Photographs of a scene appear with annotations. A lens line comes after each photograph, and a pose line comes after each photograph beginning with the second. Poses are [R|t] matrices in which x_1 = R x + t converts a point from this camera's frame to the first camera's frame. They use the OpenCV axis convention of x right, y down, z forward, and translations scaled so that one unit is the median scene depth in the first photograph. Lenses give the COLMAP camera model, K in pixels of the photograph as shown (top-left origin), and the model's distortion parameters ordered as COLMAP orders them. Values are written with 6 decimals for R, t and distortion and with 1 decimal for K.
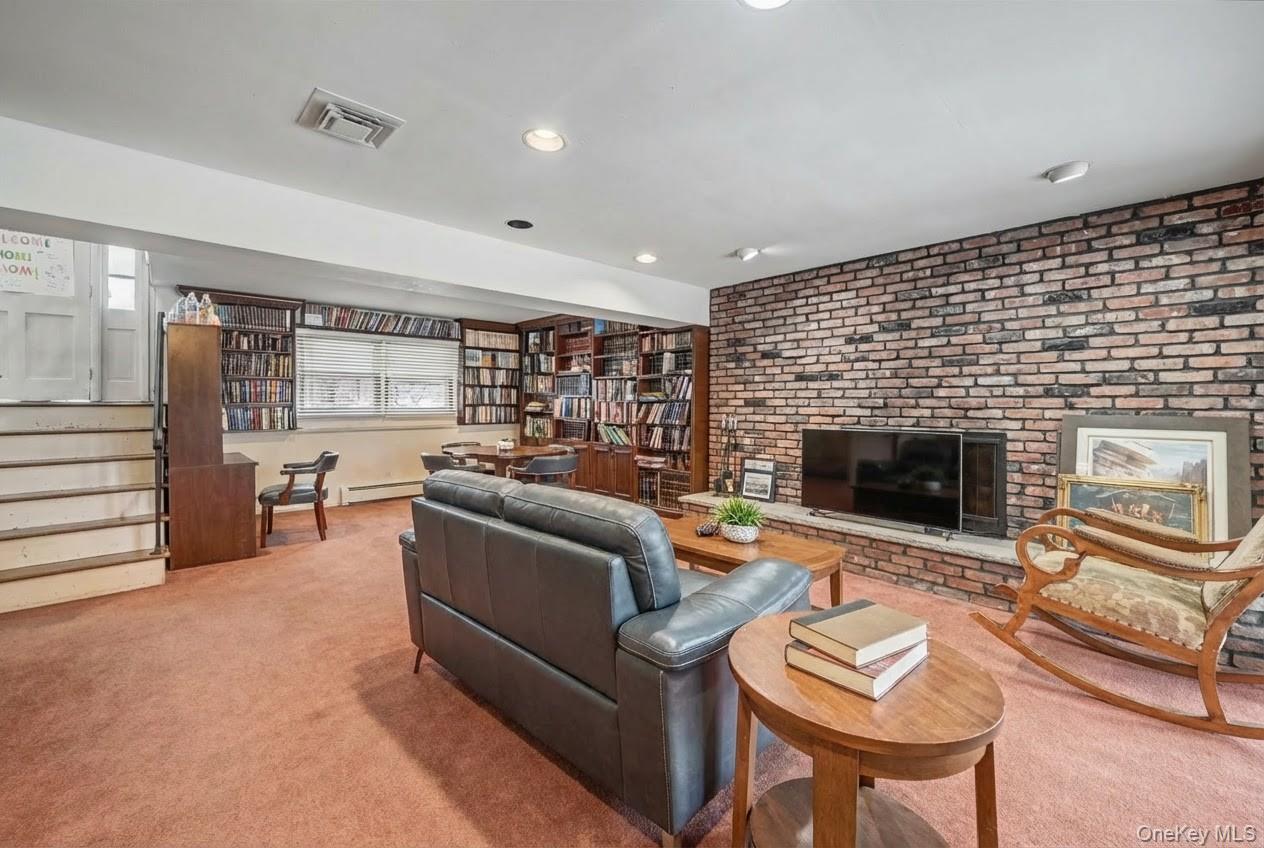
lens RADIAL K [[519.2, 0, 624.6], [0, 519.2, 420.9], [0, 0, 1]] dist [-0.000927, -0.000125]
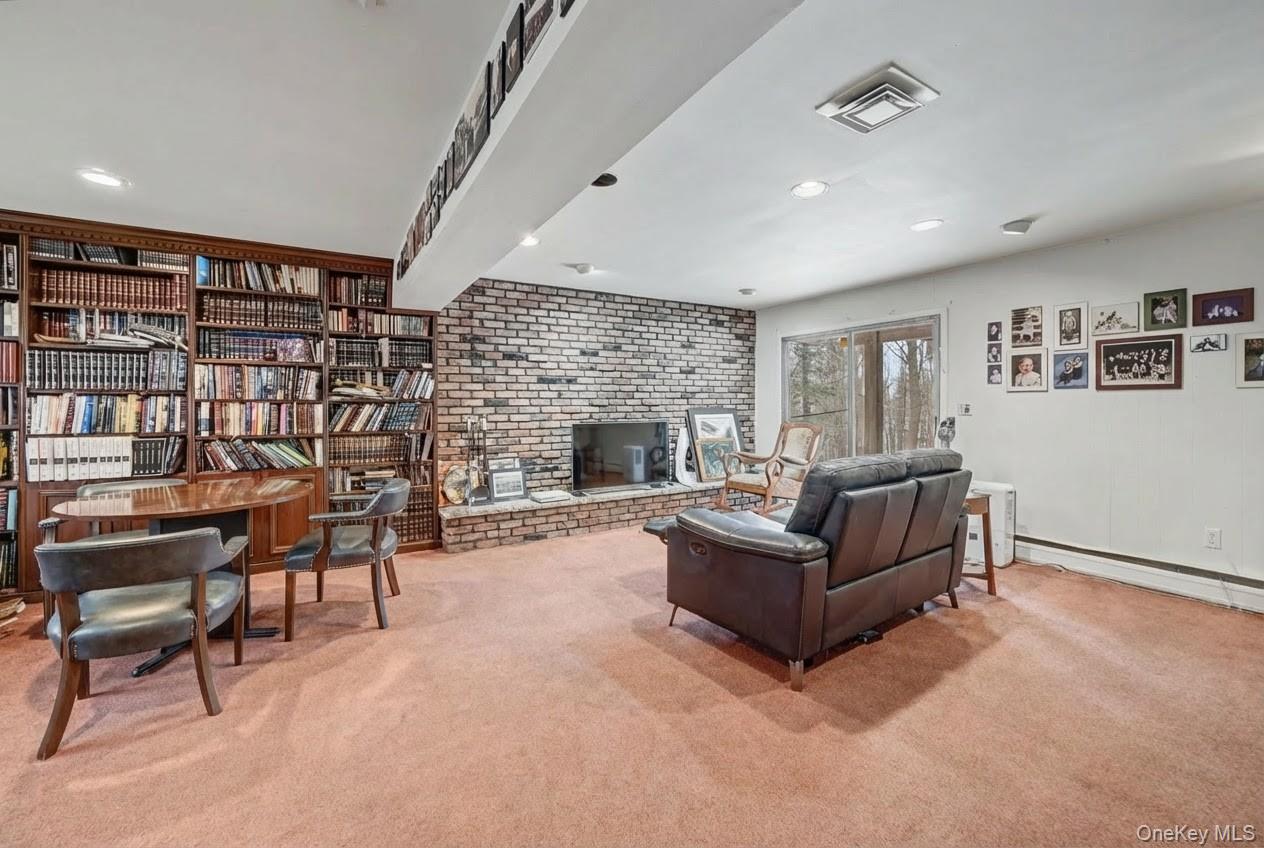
lens RADIAL K [[519.2, 0, 624.6], [0, 519.2, 420.9], [0, 0, 1]] dist [-0.000927, -0.000125]
pose [[0.203114, -0.028583, 0.978738, -0.727105], [0.043668, 0.998844, 0.020108, -0.010258], [-0.978181, 0.038655, 0.204127, 0.603643]]
